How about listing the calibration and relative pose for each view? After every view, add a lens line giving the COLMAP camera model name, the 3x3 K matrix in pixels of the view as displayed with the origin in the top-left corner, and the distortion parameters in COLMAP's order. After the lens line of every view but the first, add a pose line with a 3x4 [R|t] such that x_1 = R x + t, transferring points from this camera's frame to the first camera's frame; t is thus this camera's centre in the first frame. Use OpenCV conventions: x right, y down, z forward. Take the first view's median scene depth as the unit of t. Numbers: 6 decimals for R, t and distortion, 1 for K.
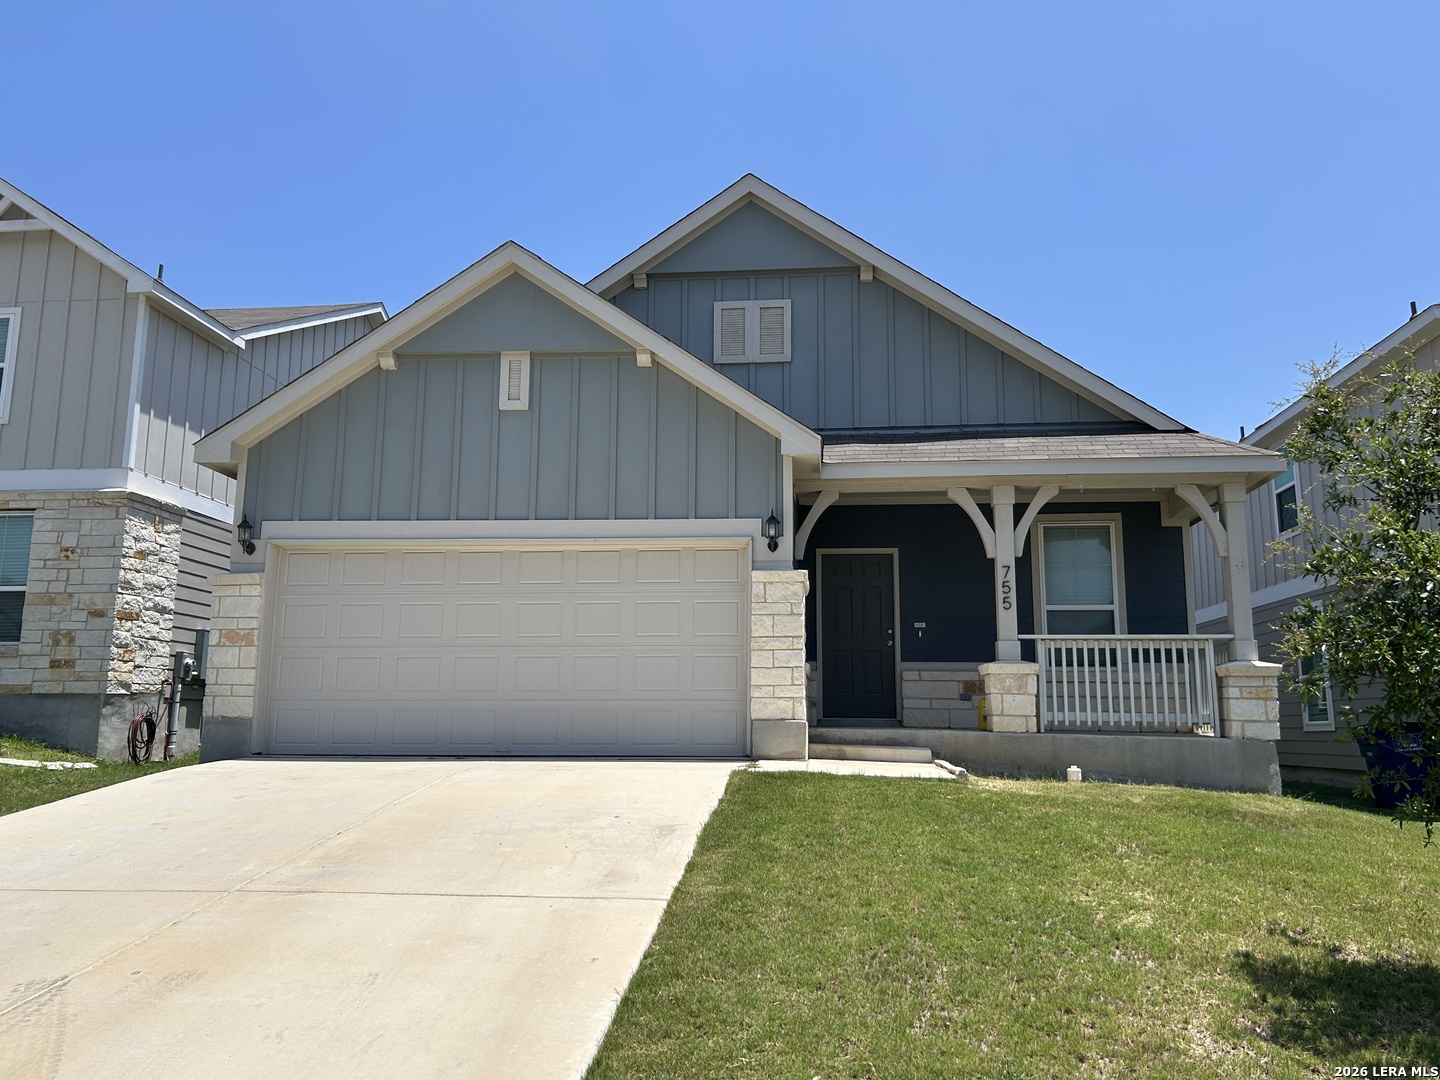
lens RADIAL K [[1086.8, 0, 720.0], [0, 1086.8, 540.0], [0, 0, 1]] dist [0.014502, 0.001073]
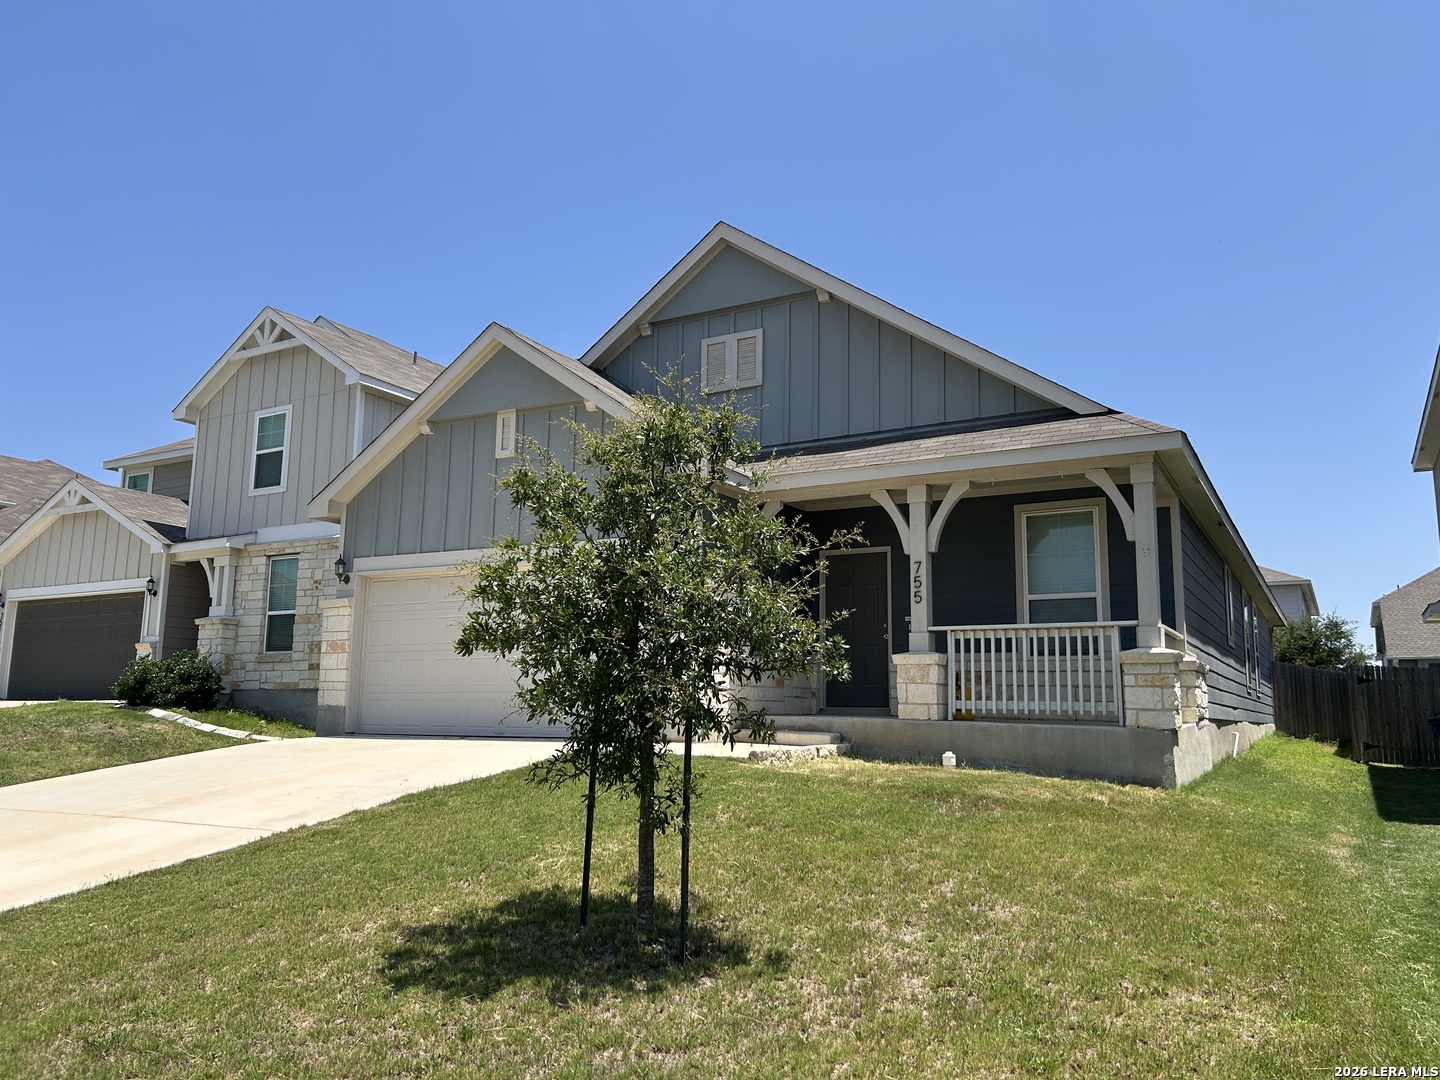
lens RADIAL K [[1086.8, 0, 720.0], [0, 1086.8, 540.0], [0, 0, 1]] dist [0.014502, 0.001073]
pose [[0.913706, -0.061183, -0.401744, 0.502671], [0.063435, 0.997956, -0.007710, -0.001004], [0.401395, -0.018440, 0.915719, -0.035552]]
